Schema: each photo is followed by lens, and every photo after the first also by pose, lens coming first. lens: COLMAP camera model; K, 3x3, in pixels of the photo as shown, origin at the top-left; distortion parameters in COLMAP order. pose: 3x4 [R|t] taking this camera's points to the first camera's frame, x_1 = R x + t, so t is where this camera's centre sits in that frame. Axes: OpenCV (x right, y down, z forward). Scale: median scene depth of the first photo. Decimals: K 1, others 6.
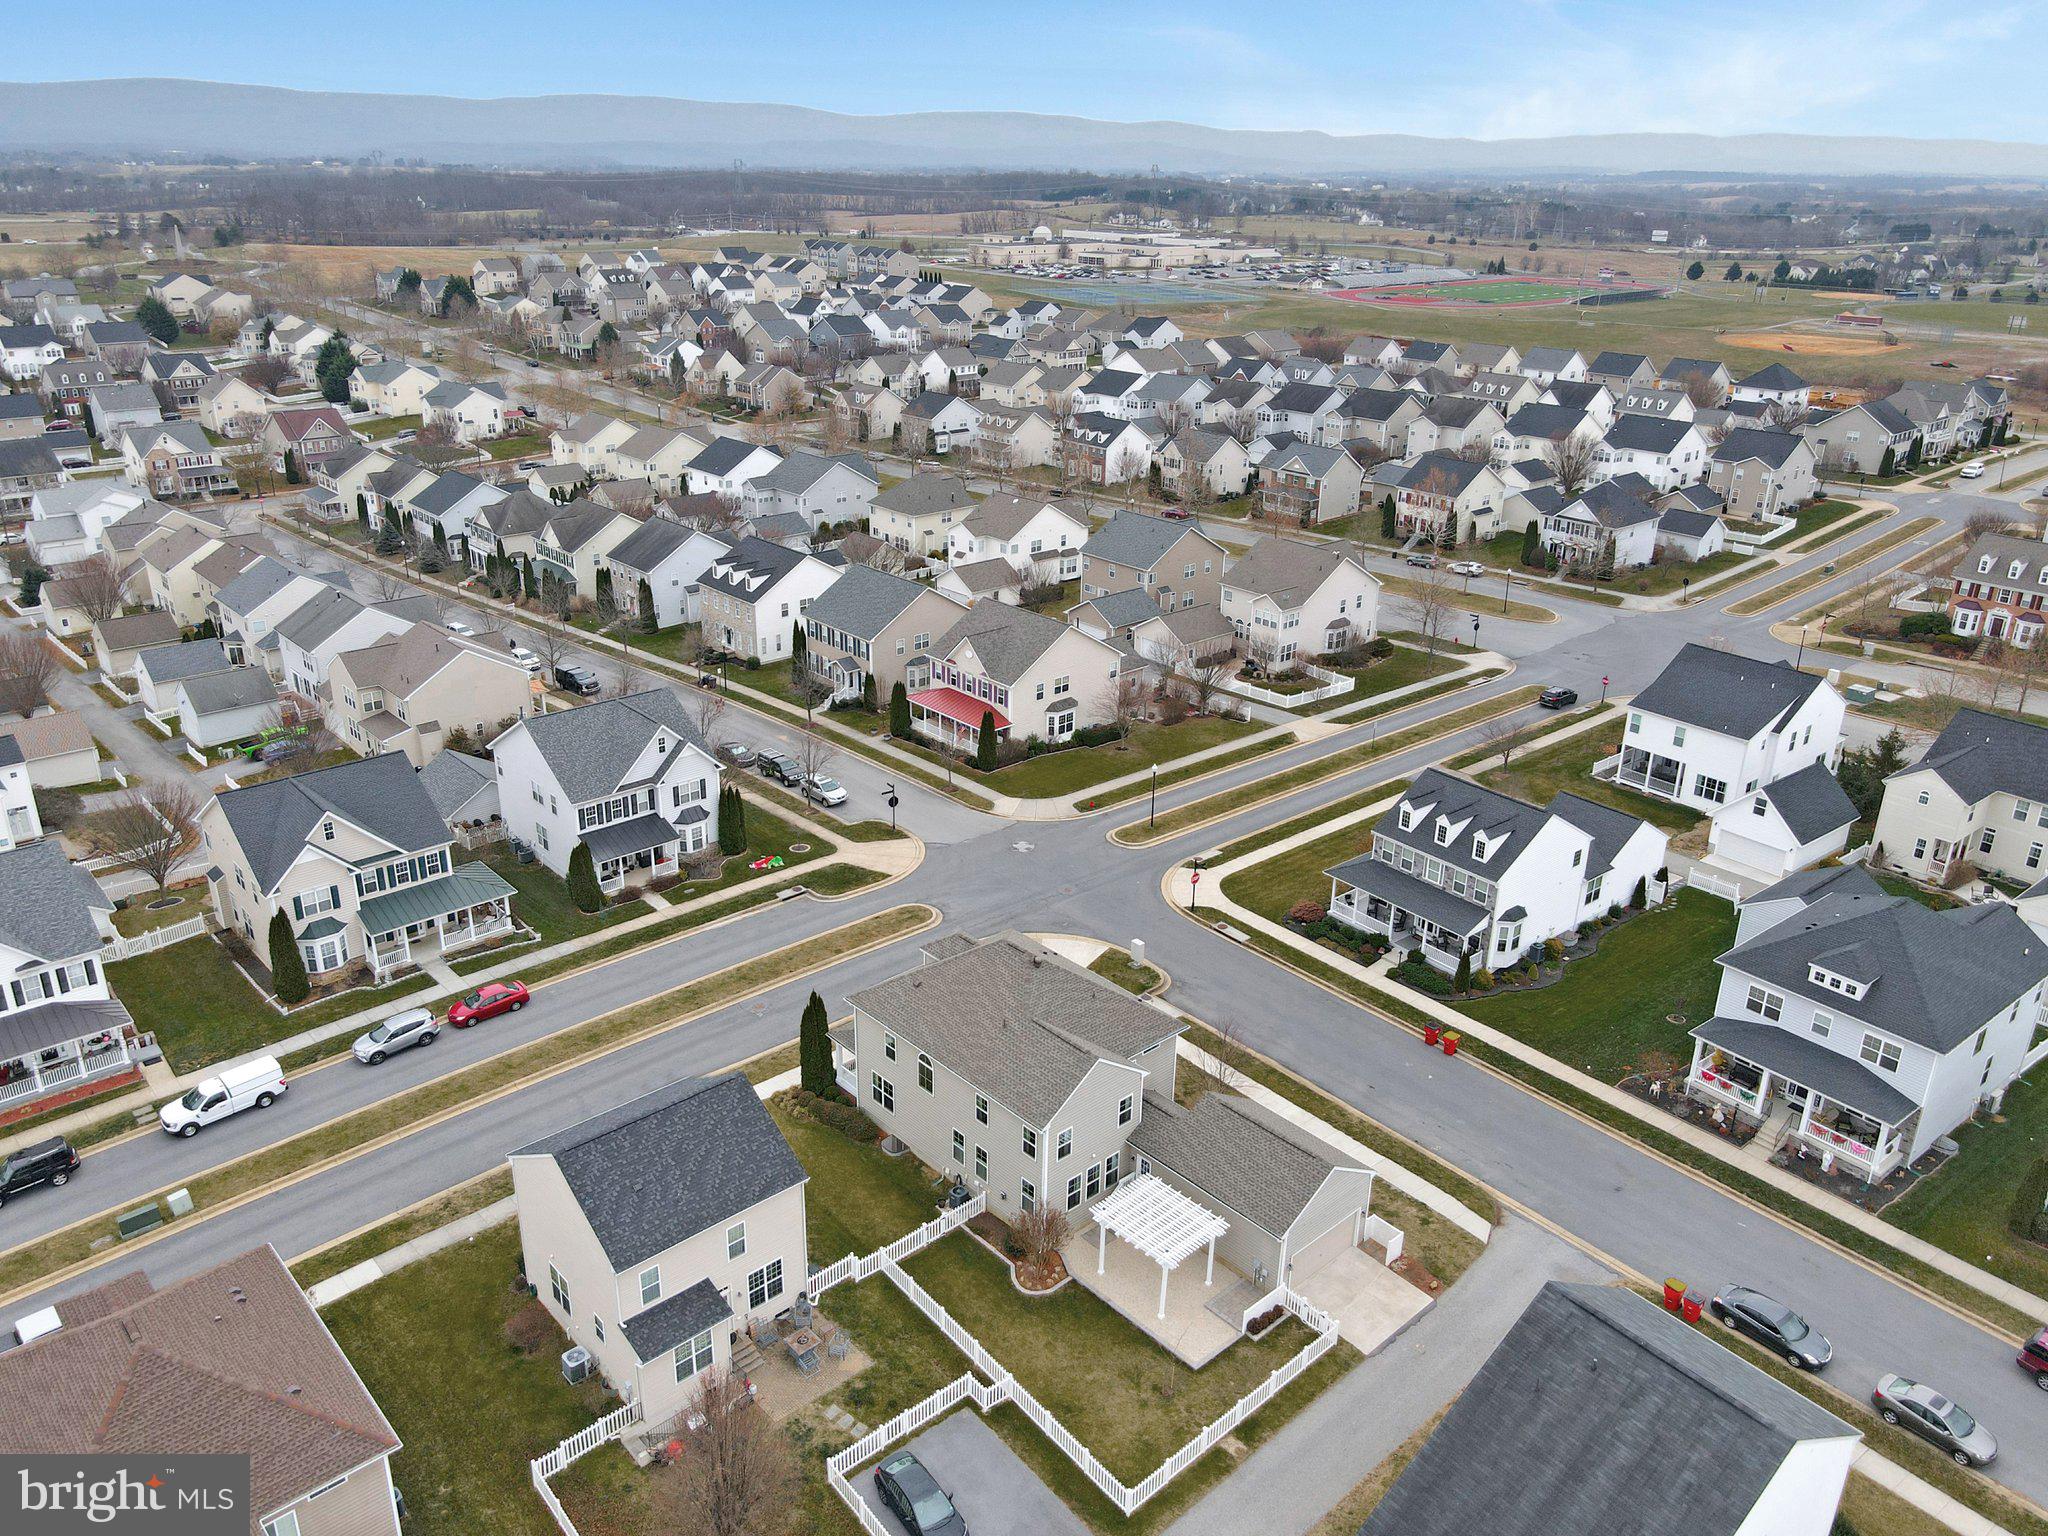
lens RADIAL K [[1507.2, 0, 1017.2], [0, 1507.2, 764.9], [0, 0, 1]] dist [0.015576, 0.012222]
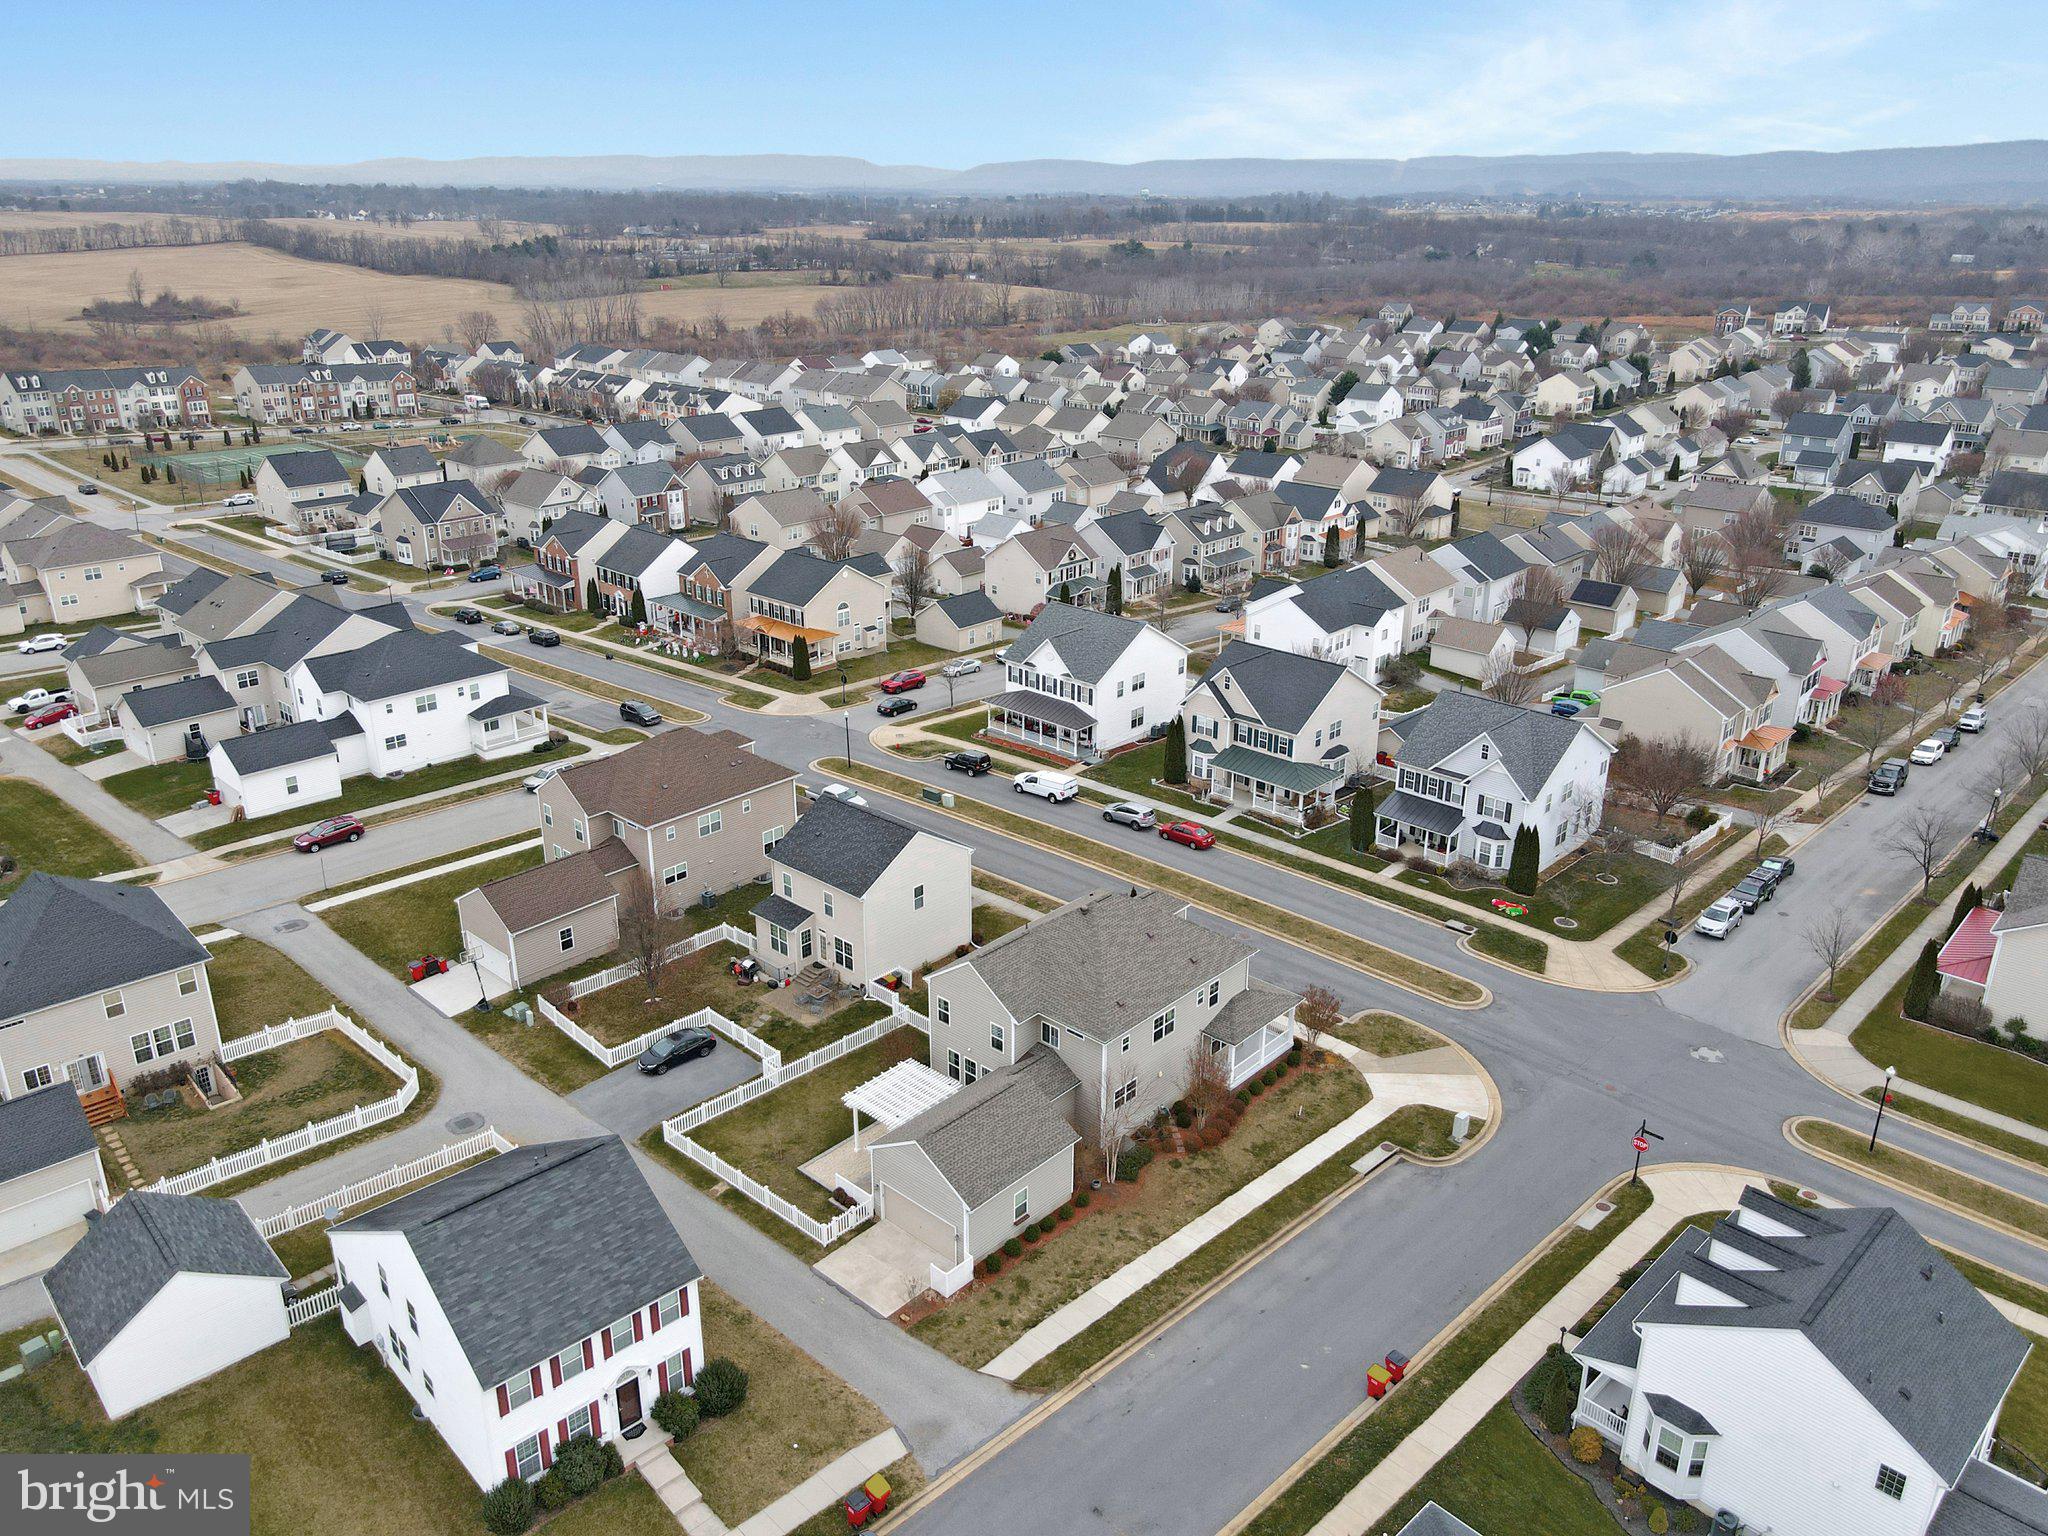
lens RADIAL K [[1507.2, 0, 1042.2], [0, 1507.2, 773.6], [0, 0, 1]] dist [0.015576, 0.012222]
pose [[0.102892, 0.353719, -0.929675, 0.704998], [-0.380423, 0.877574, 0.291792, -0.187317], [0.919071, 0.323647, 0.224858, 0.493082]]
